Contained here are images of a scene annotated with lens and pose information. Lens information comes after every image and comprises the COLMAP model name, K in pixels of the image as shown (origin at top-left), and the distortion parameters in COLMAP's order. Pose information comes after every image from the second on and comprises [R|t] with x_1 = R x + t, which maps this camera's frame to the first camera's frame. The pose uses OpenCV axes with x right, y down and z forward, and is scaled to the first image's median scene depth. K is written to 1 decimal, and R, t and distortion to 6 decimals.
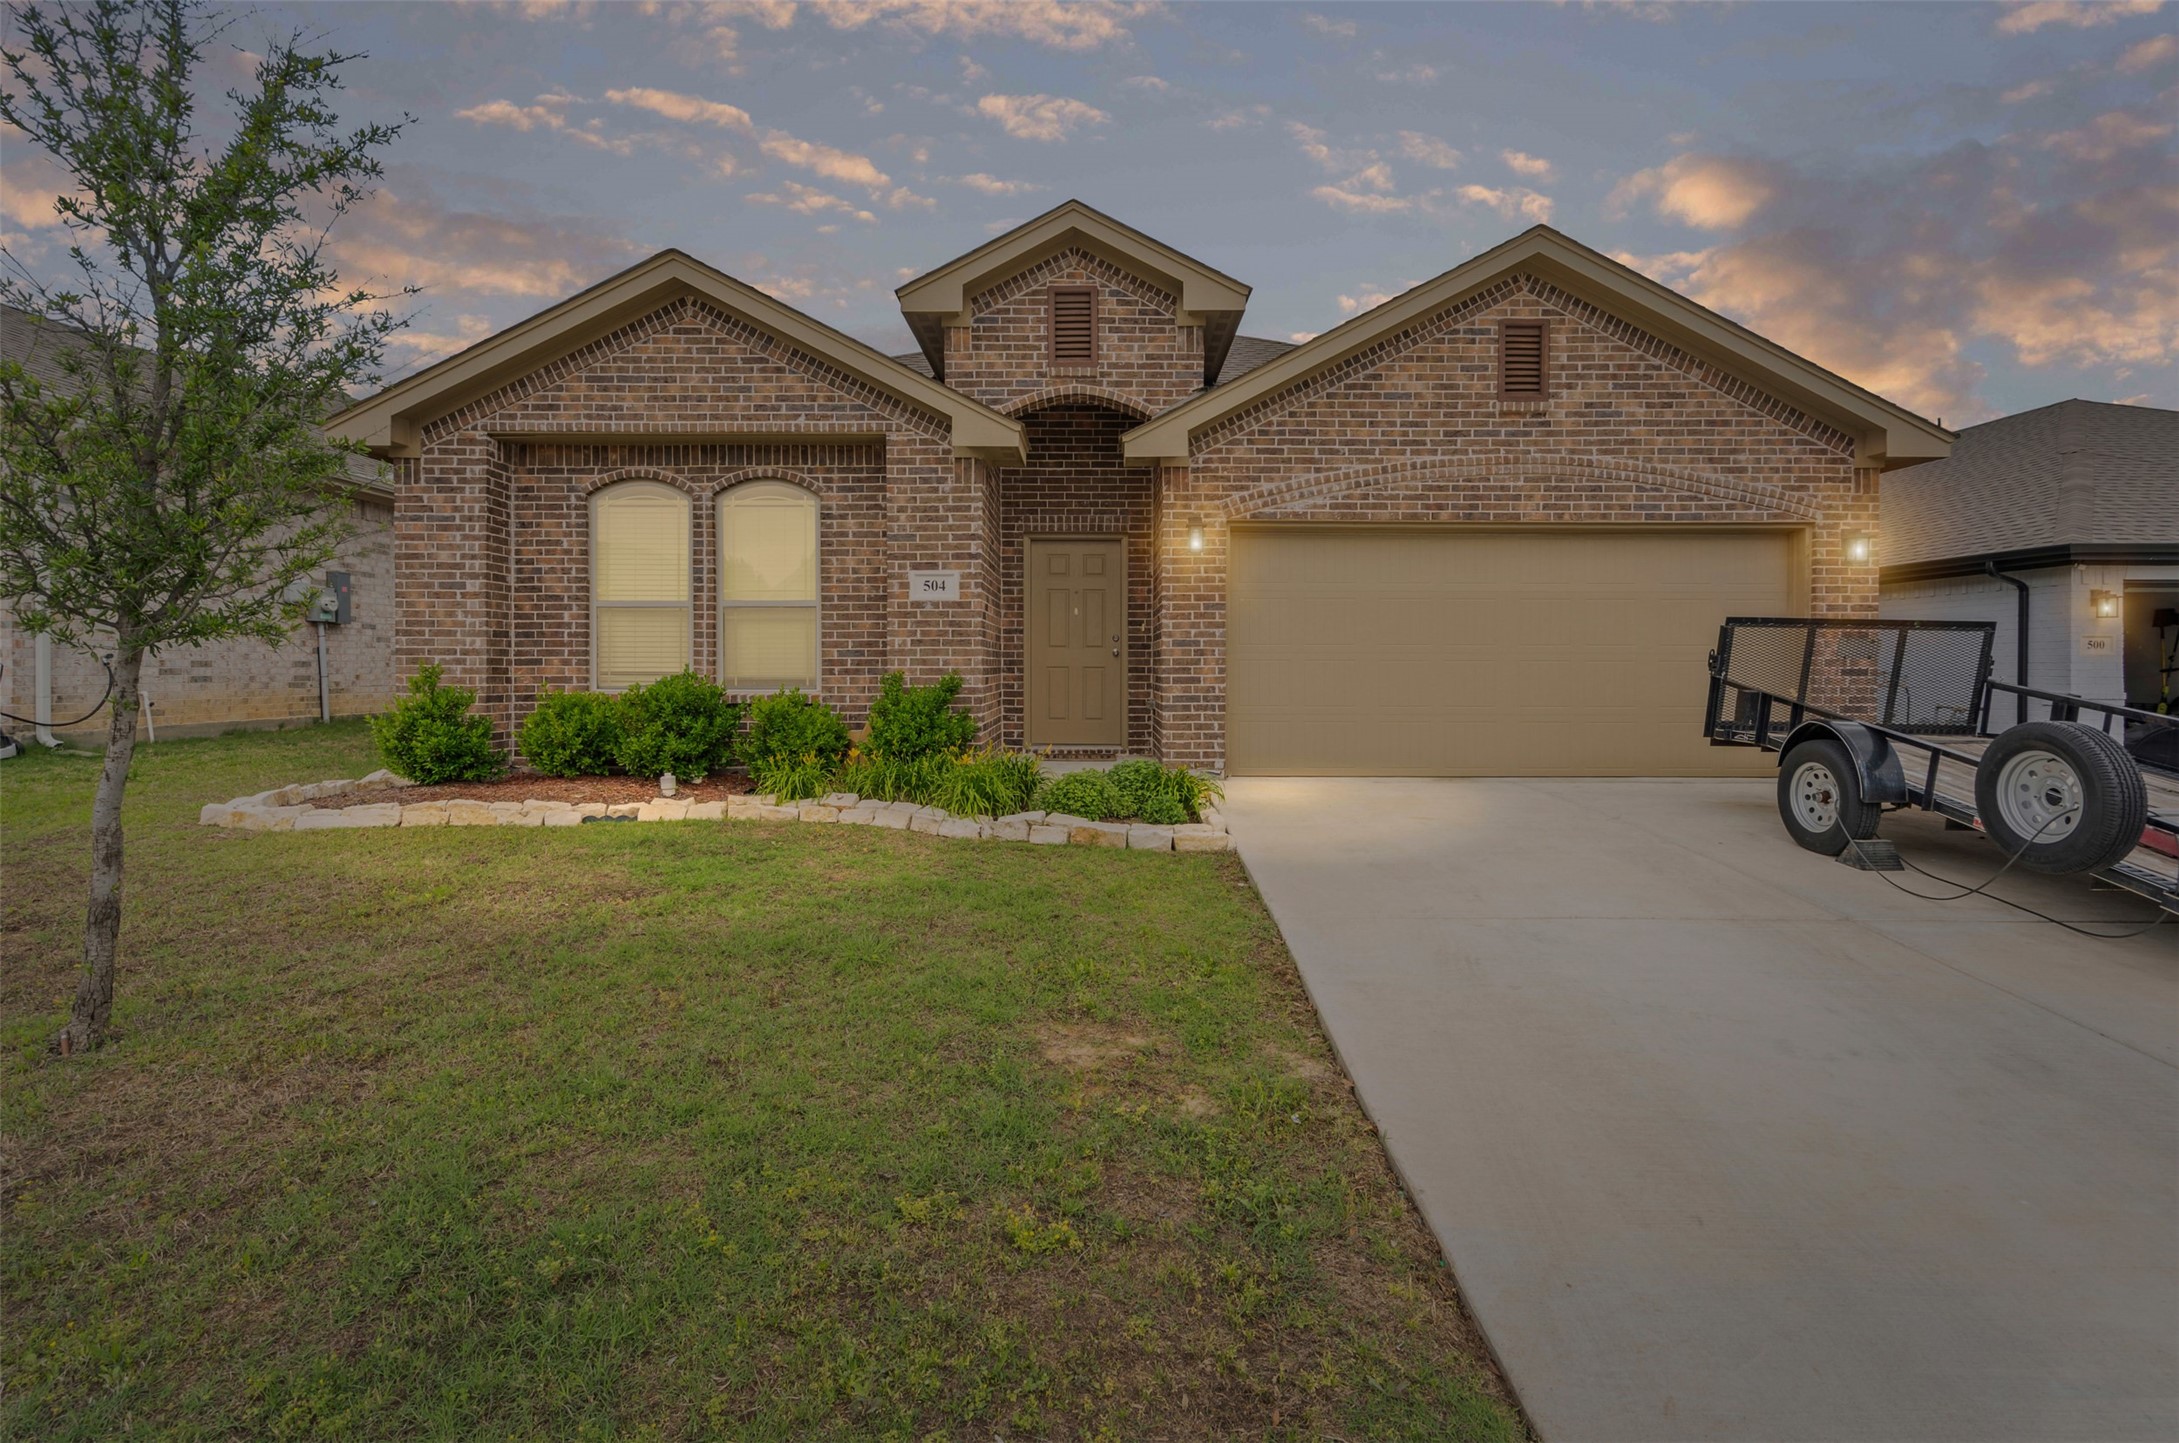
lens RADIAL K [[1004.2, 0, 1082.7], [0, 1004.2, 666.3], [0, 0, 1]] dist [0.000366, 0.000002]
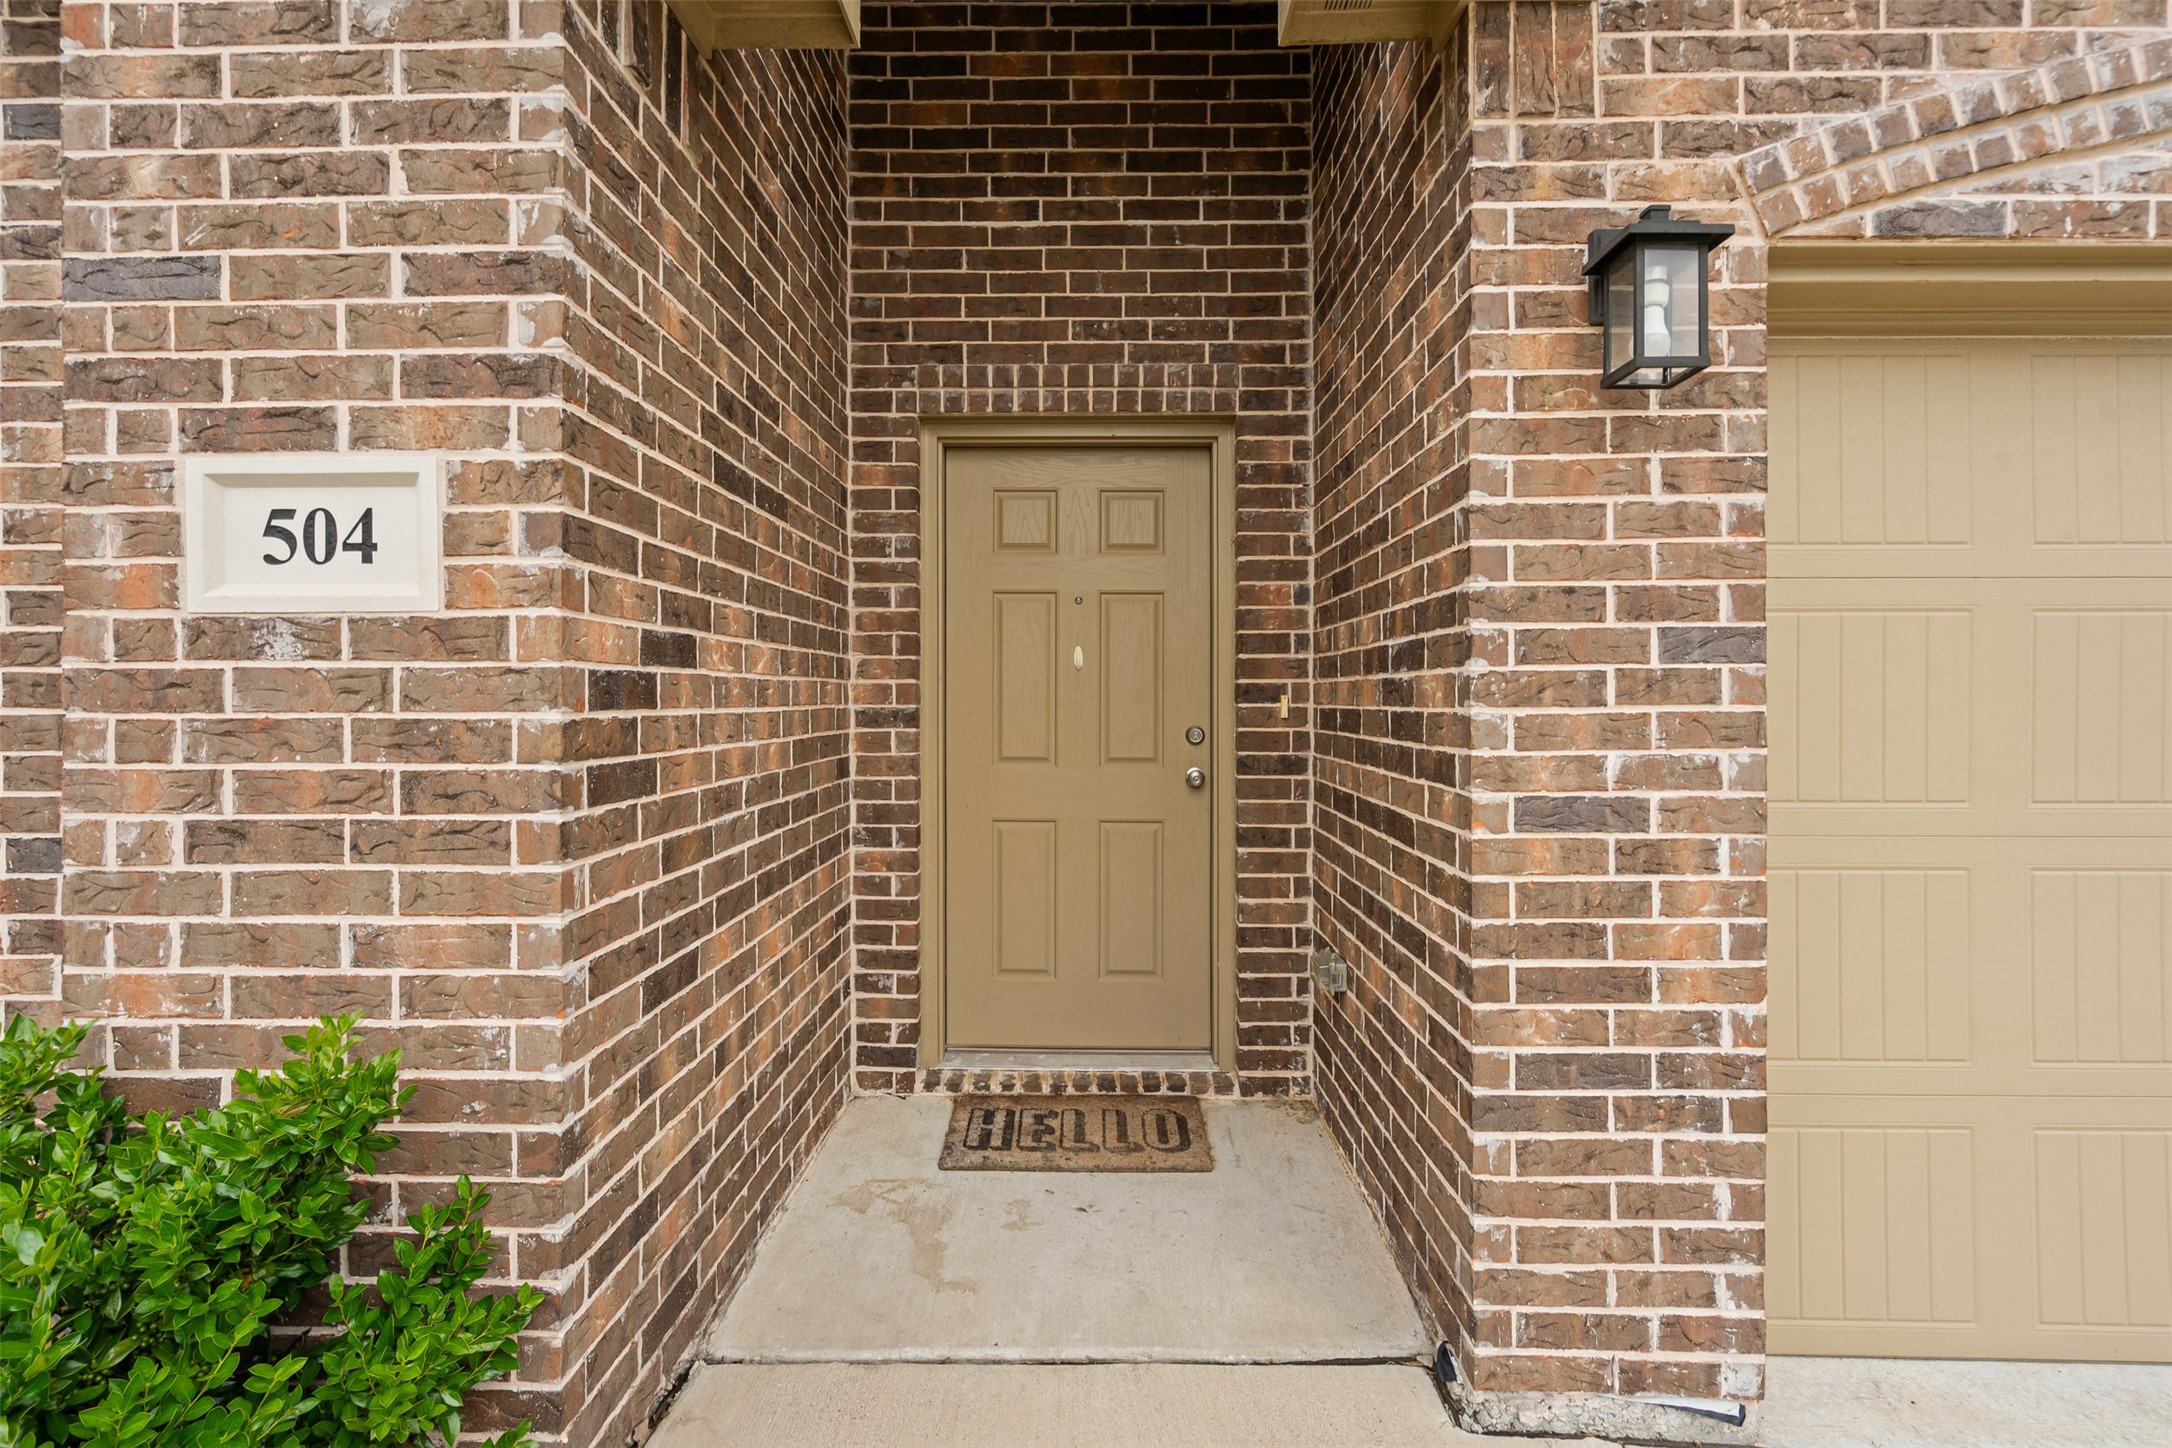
lens RADIAL K [[998.3, 0, 1088.5], [0, 998.3, 717.6], [0, 0, 1]] dist [-0.001666, -0.000310]
pose [[0.999998, -0.000748, -0.001745, -0.002959], [0.000779, 0.999833, 0.018281, -0.047753], [0.001731, -0.018283, 0.999831, 0.783933]]
